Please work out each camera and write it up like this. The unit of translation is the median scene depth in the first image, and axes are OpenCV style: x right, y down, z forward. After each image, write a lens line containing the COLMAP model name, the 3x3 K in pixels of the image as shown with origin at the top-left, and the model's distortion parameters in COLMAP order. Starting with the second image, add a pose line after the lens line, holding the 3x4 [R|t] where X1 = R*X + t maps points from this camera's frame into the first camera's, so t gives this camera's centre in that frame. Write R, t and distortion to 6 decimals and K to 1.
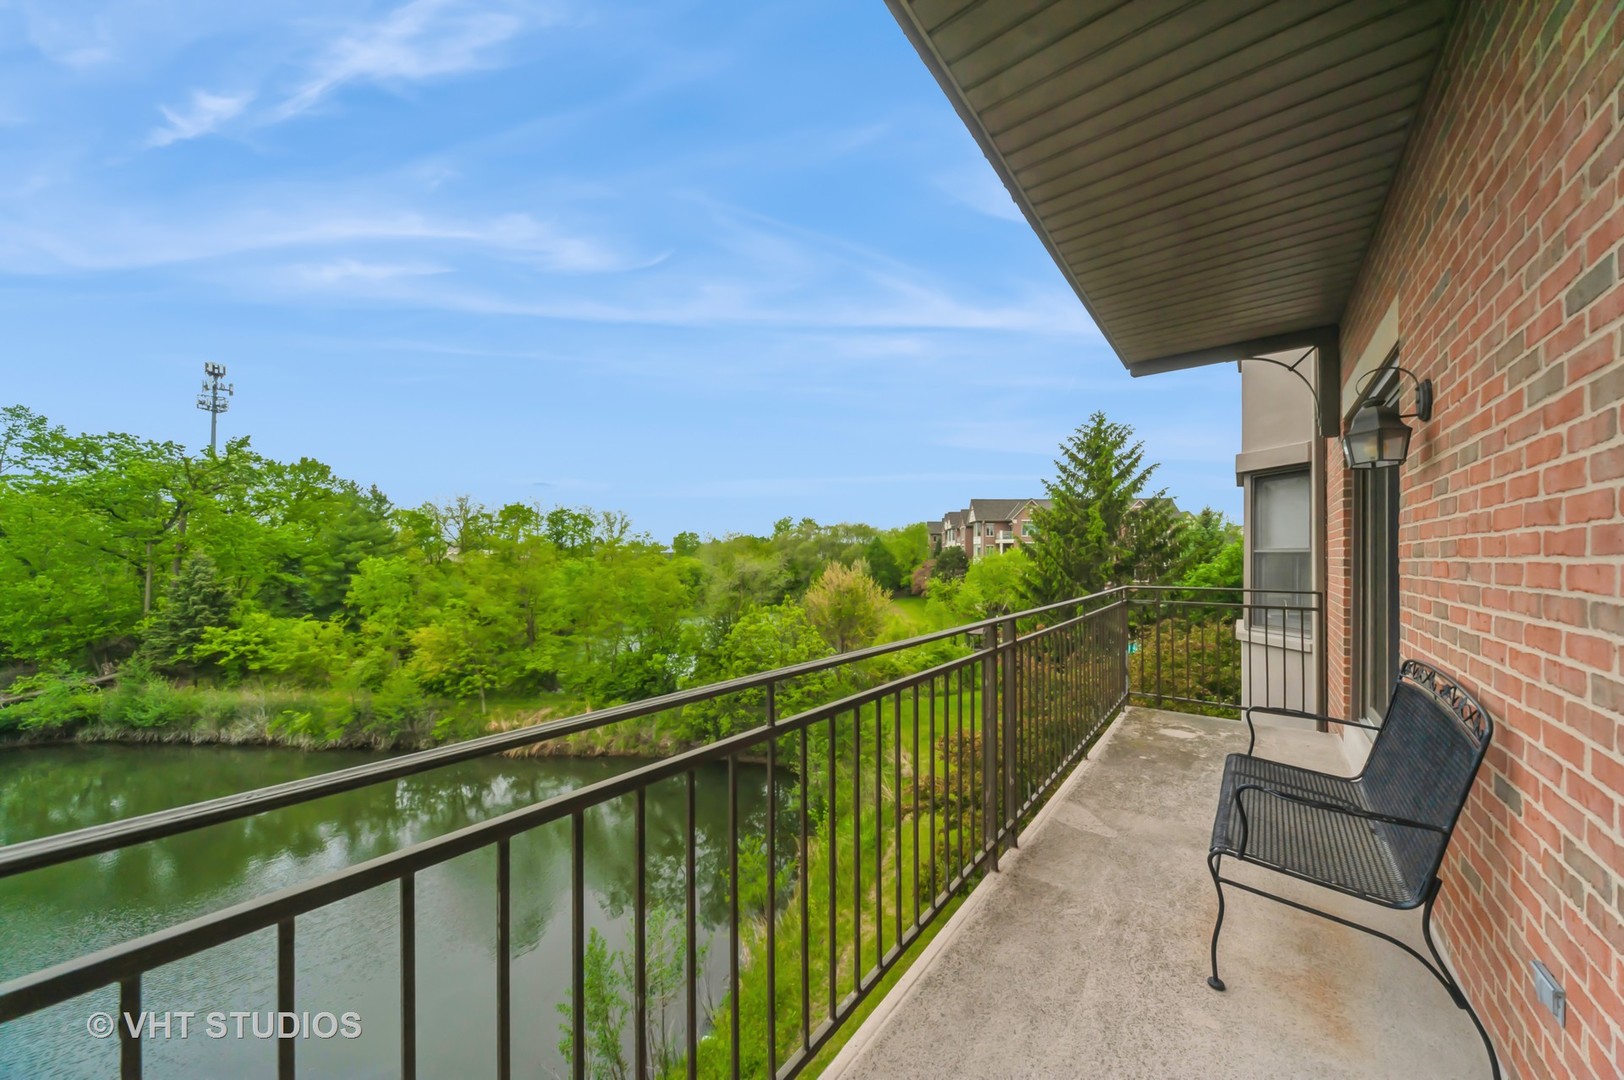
lens RADIAL K [[557.3, 0, 819.1], [0, 557.3, 551.8], [0, 0, 1]] dist [0.001452, 0.000086]
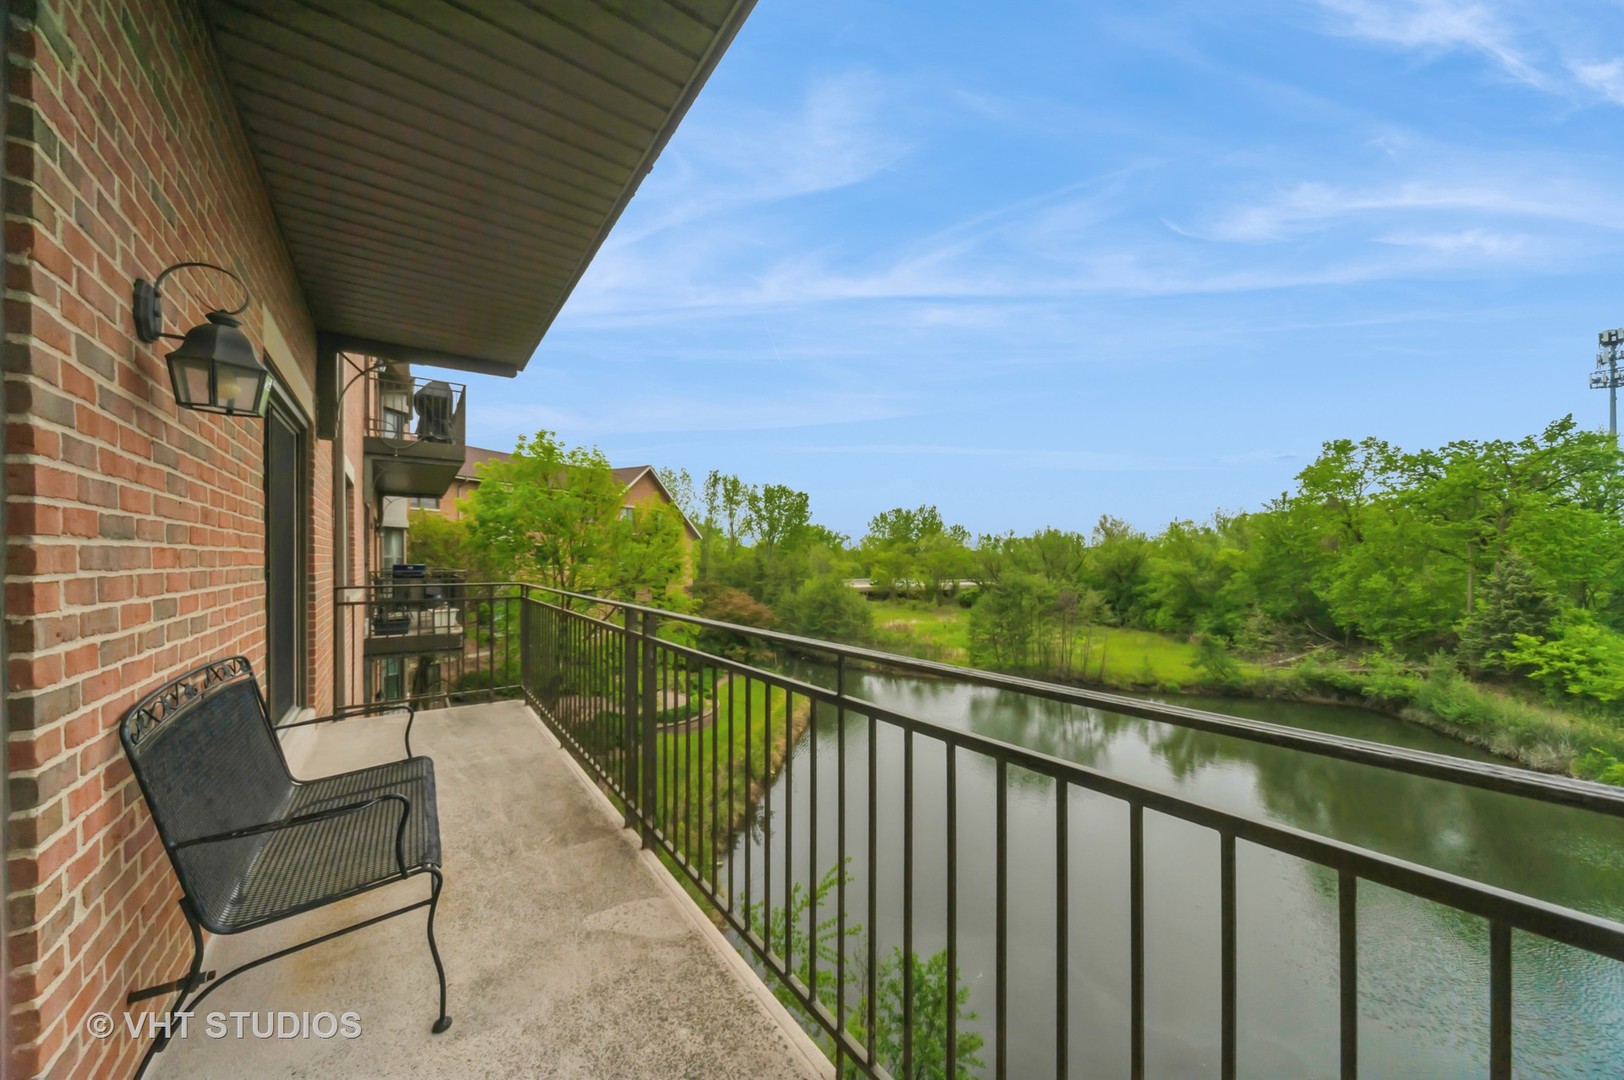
lens RADIAL K [[557.3, 0, 817.7], [0, 557.3, 552.3], [0, 0, 1]] dist [0.001452, 0.000086]
pose [[-0.269739, -0.011507, -0.962865, 0.104197], [0.005855, 0.999891, -0.013589, 0.005818], [0.962916, -0.009303, -0.269642, 0.137019]]
